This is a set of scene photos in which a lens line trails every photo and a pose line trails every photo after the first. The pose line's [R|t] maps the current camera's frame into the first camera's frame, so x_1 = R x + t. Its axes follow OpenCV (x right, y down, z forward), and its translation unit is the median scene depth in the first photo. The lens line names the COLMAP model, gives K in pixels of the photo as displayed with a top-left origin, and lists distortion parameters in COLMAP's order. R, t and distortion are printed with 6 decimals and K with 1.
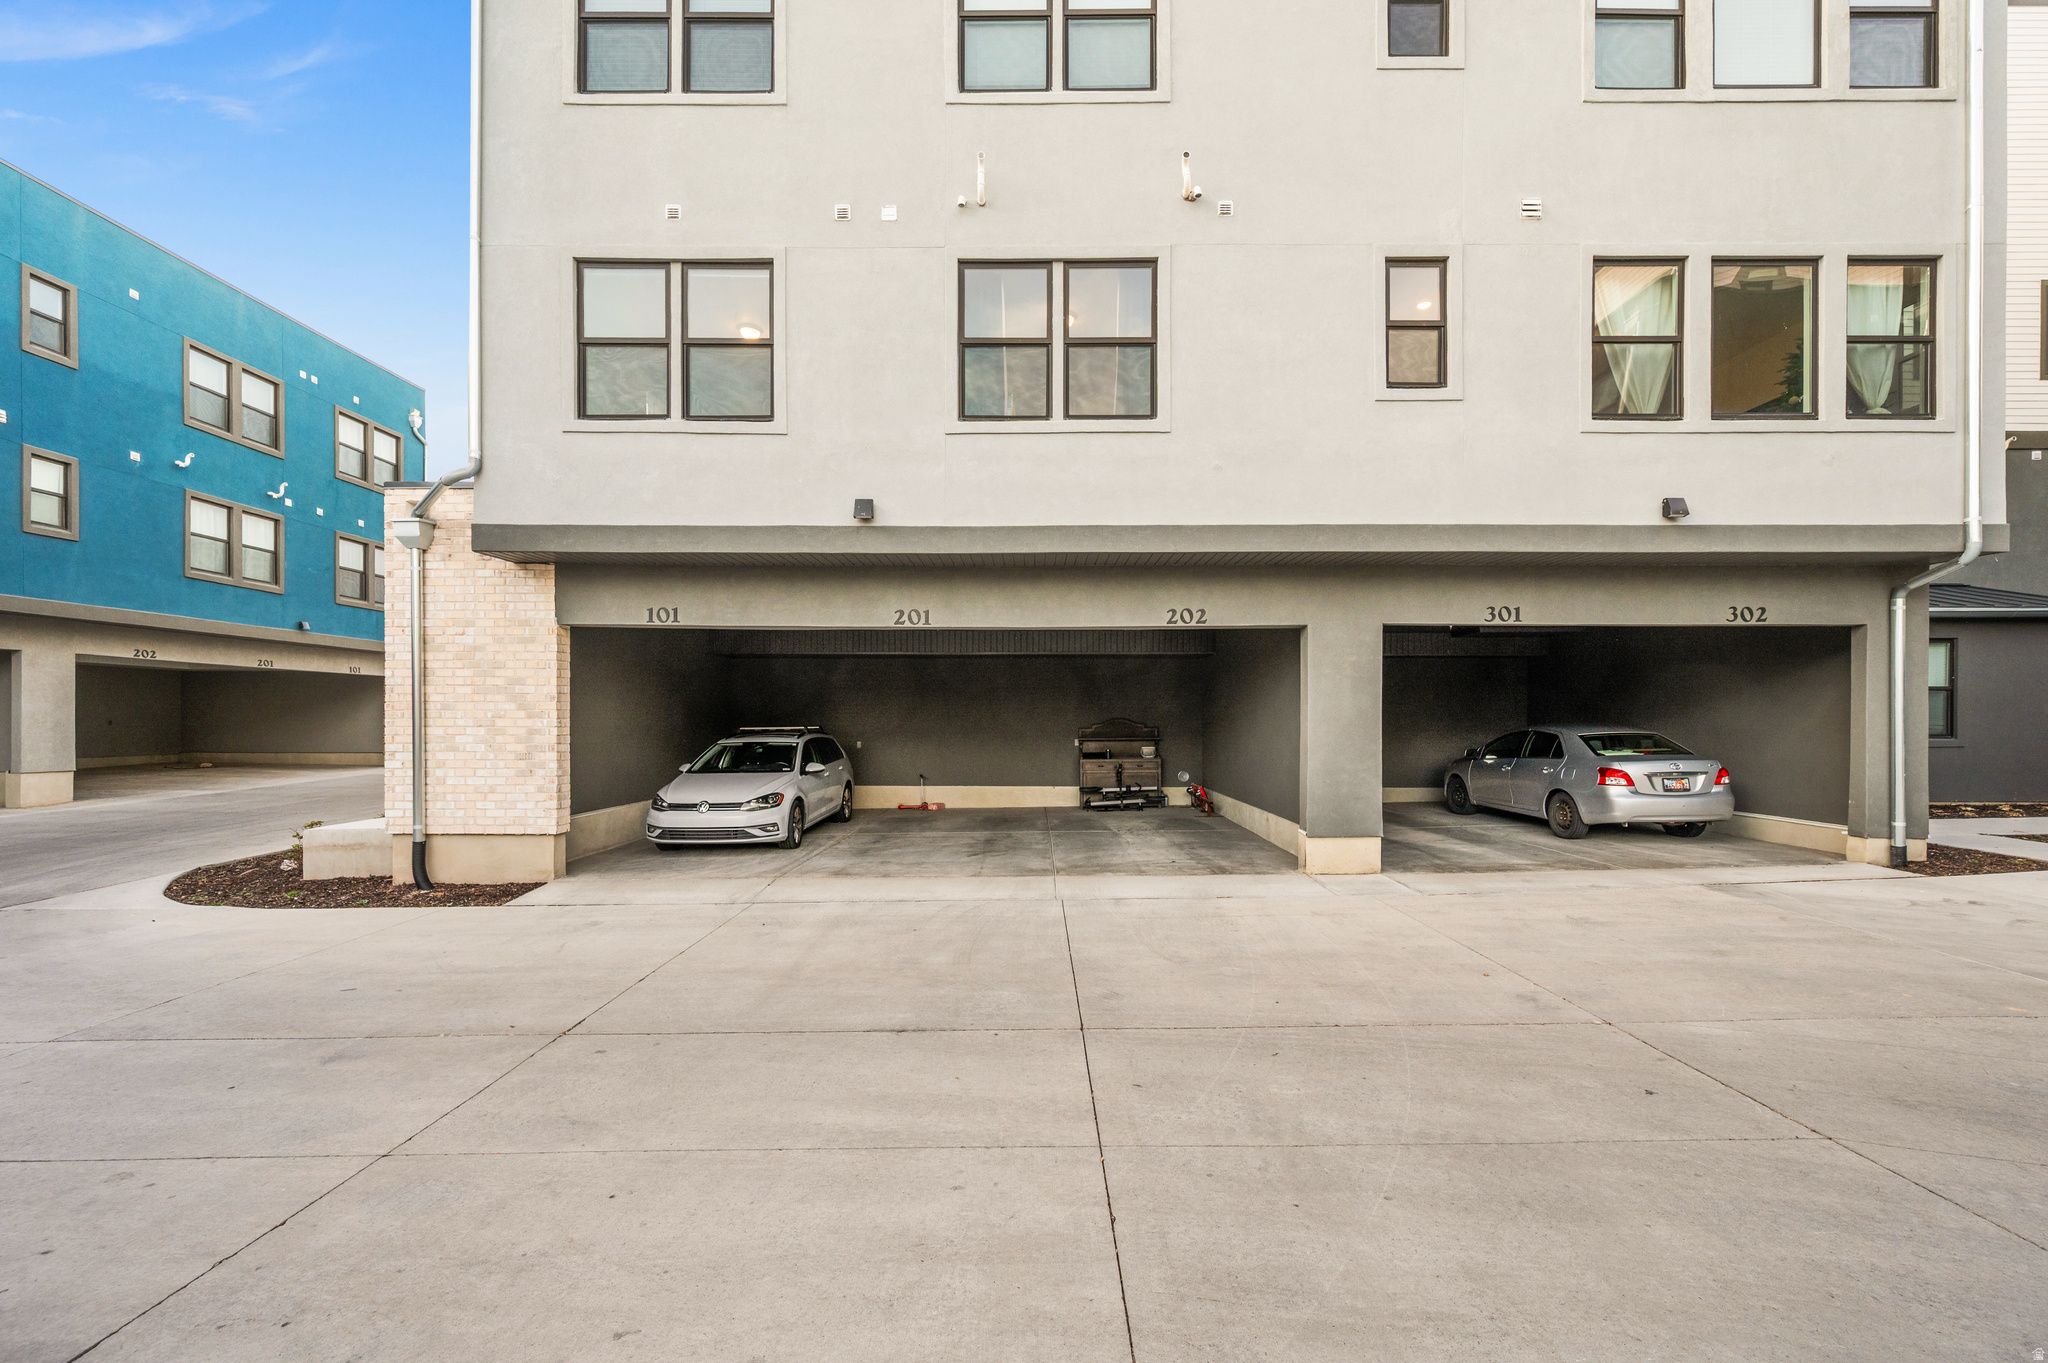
lens RADIAL K [[734.4, 0, 1023.9], [0, 734.4, 591.6], [0, 0, 1]] dist [0.000837, 0.000144]
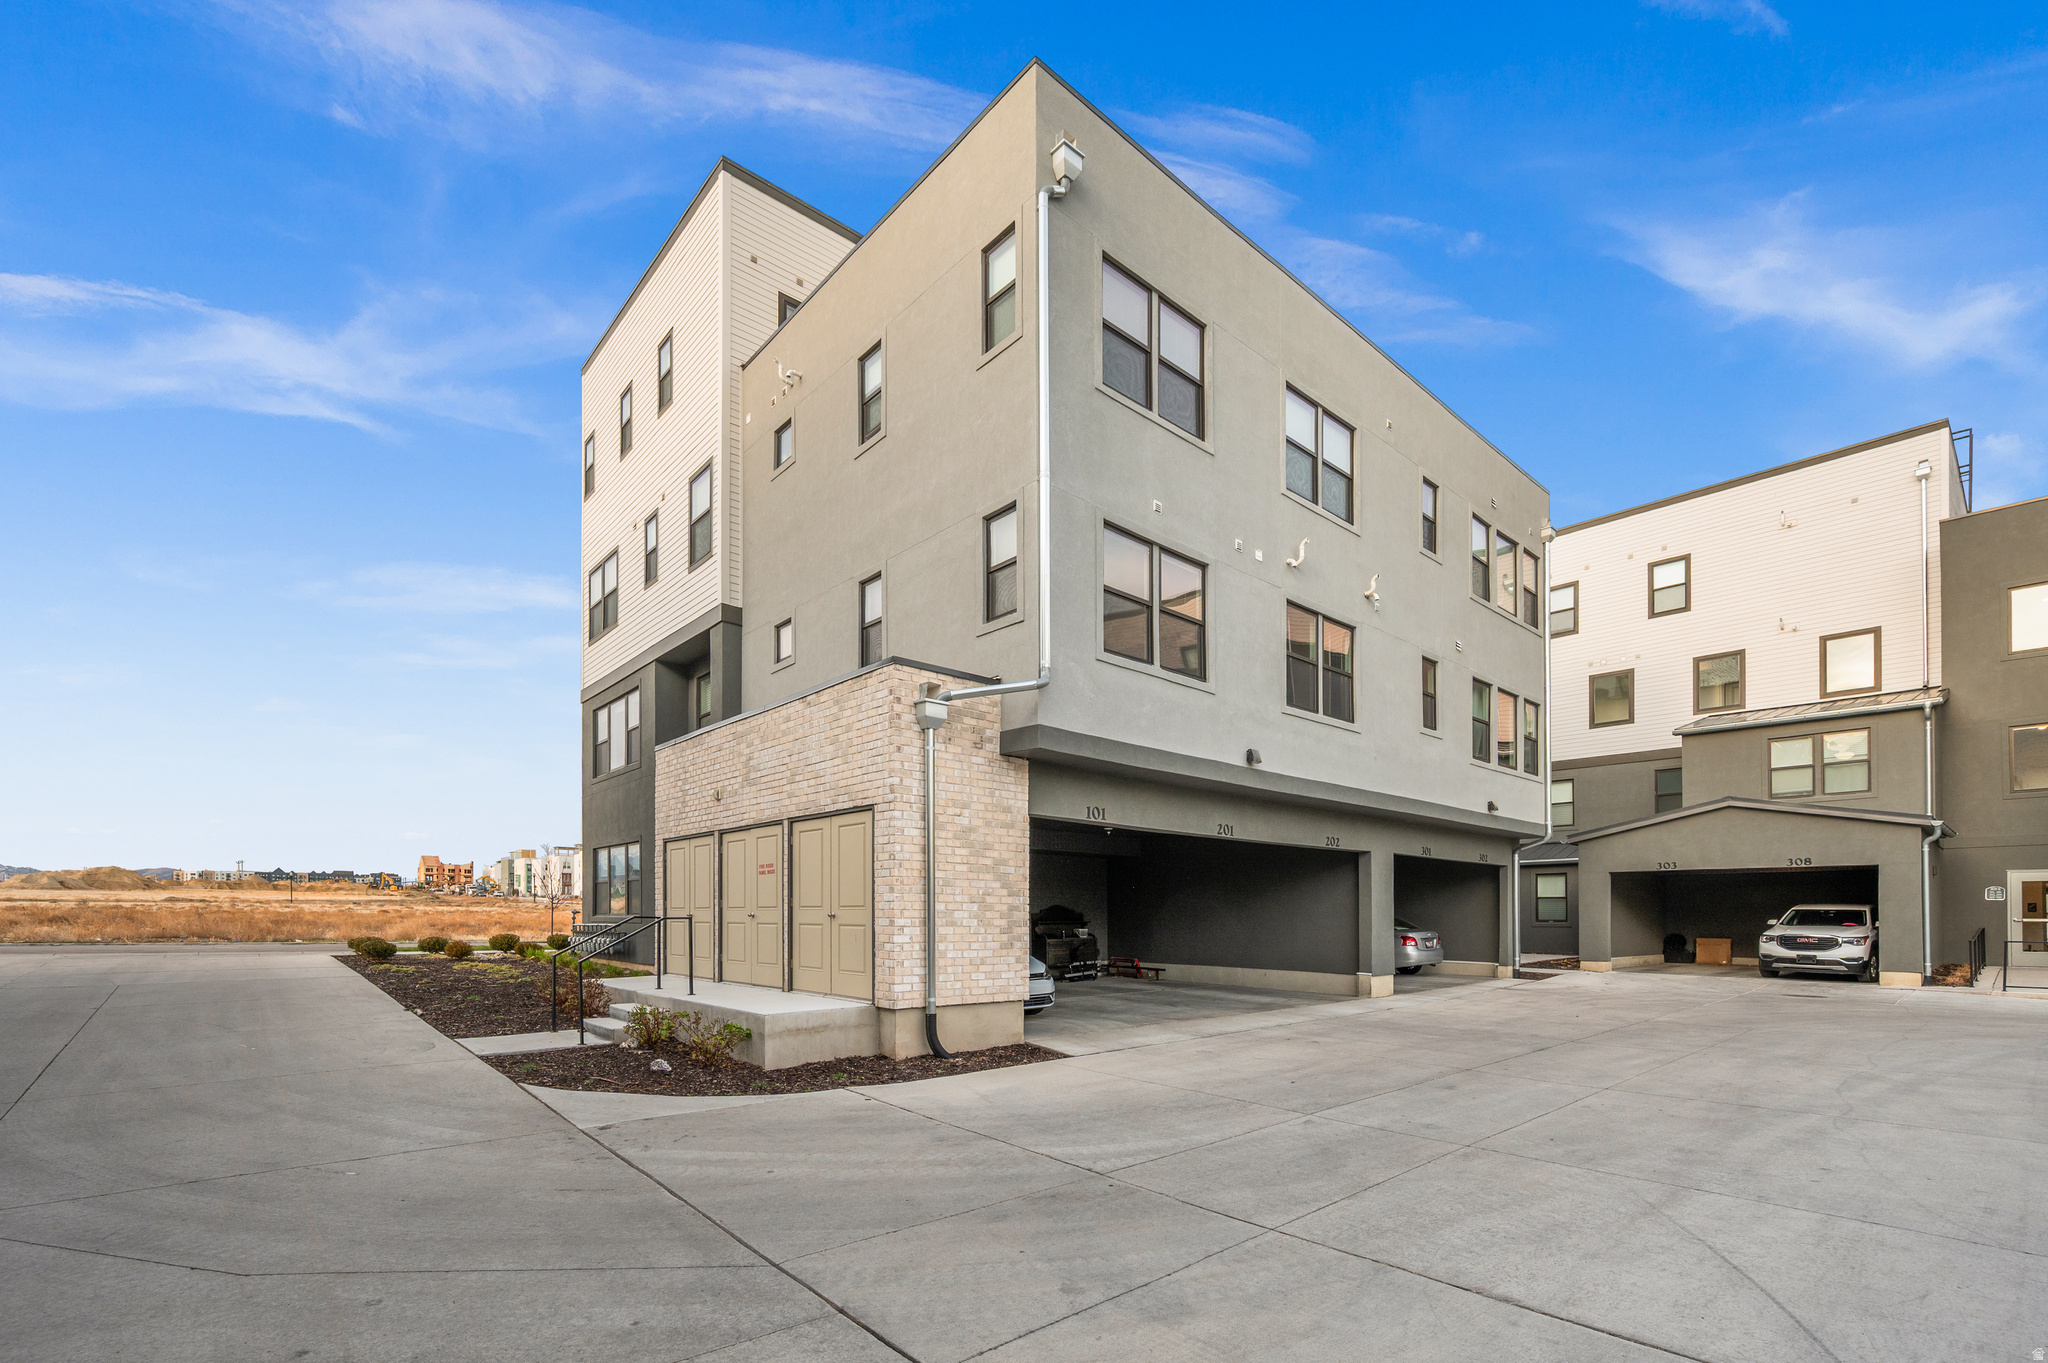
lens RADIAL K [[831.6, 0, 1031.9], [0, 831.6, 697.0], [0, 0, 1]] dist [-0.001702, -0.000165]
pose [[0.765723, 0.169726, 0.620373, -1.481239], [-0.128092, 0.985474, -0.111509, 0.009932], [-0.630287, 0.005920, 0.776340, -0.008461]]
